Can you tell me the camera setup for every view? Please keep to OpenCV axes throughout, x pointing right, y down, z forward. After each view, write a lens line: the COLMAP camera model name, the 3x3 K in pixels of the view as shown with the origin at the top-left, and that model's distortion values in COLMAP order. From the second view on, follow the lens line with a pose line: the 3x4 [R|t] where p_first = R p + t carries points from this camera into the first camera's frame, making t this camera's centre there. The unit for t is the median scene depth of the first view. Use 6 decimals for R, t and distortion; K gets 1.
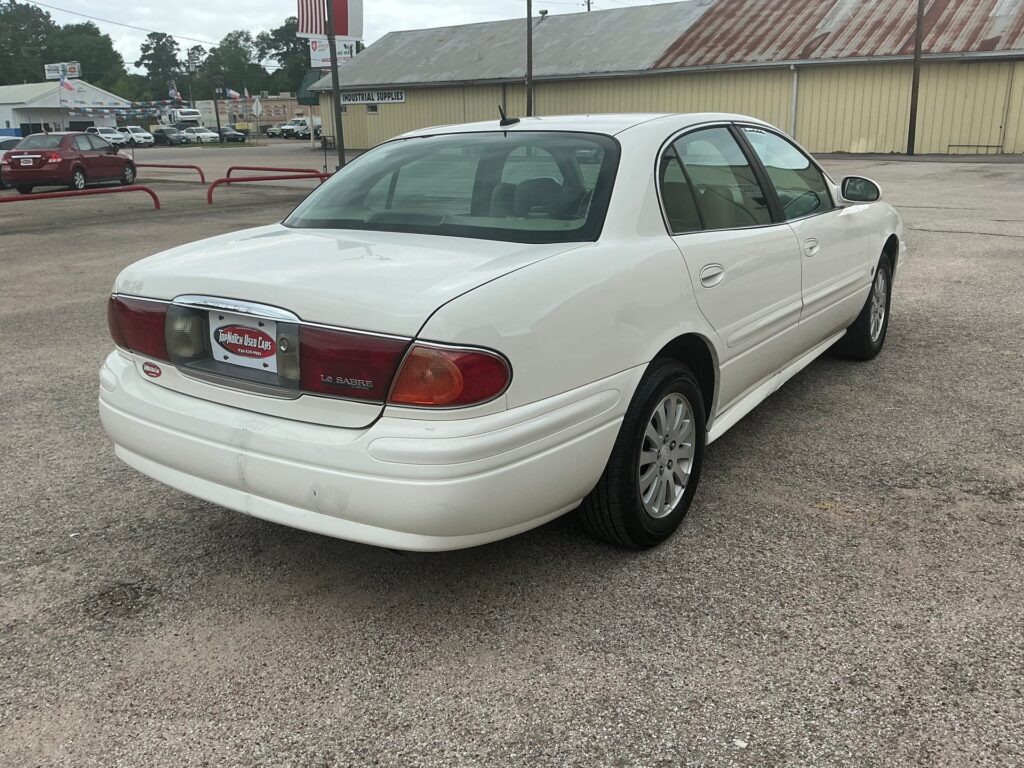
lens RADIAL K [[866.5, 0, 518.6], [0, 866.5, 388.7], [0, 0, 1]] dist [0.041770, -0.077796]
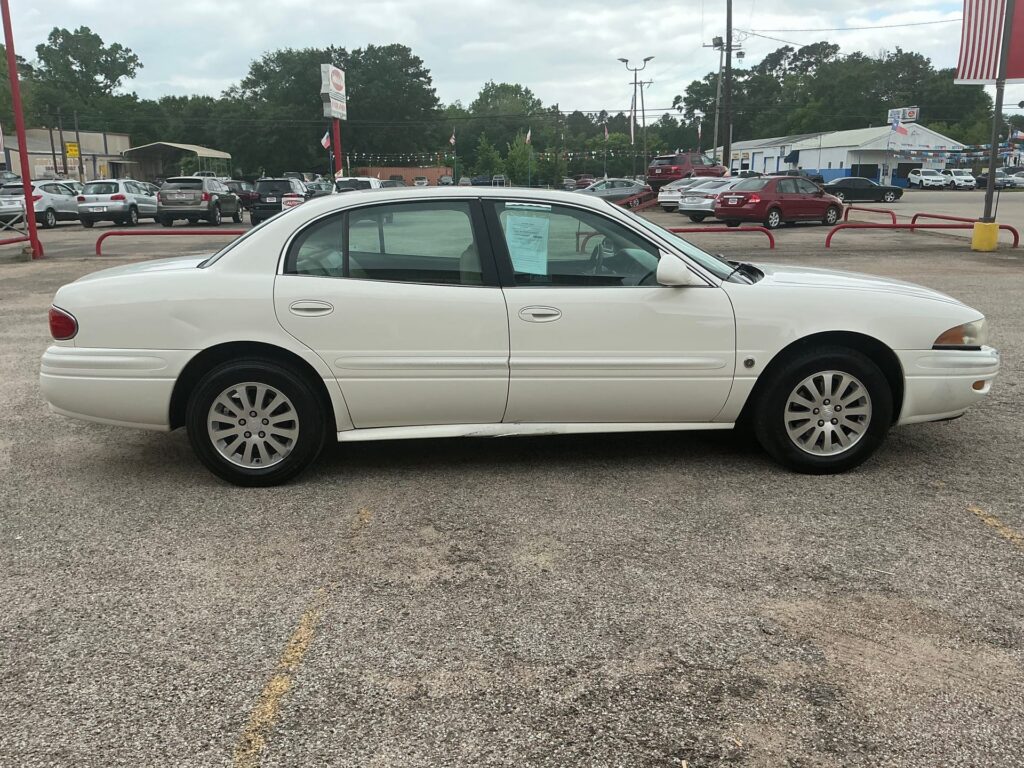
lens RADIAL K [[866.5, 0, 511.7], [0, 866.5, 395.3], [0, 0, 1]] dist [0.041770, -0.077796]
pose [[0.616230, 0.209105, -0.759300, 0.188944], [-0.236406, 0.968761, 0.074927, -0.022643], [0.751248, 0.133331, 0.646413, 0.048513]]
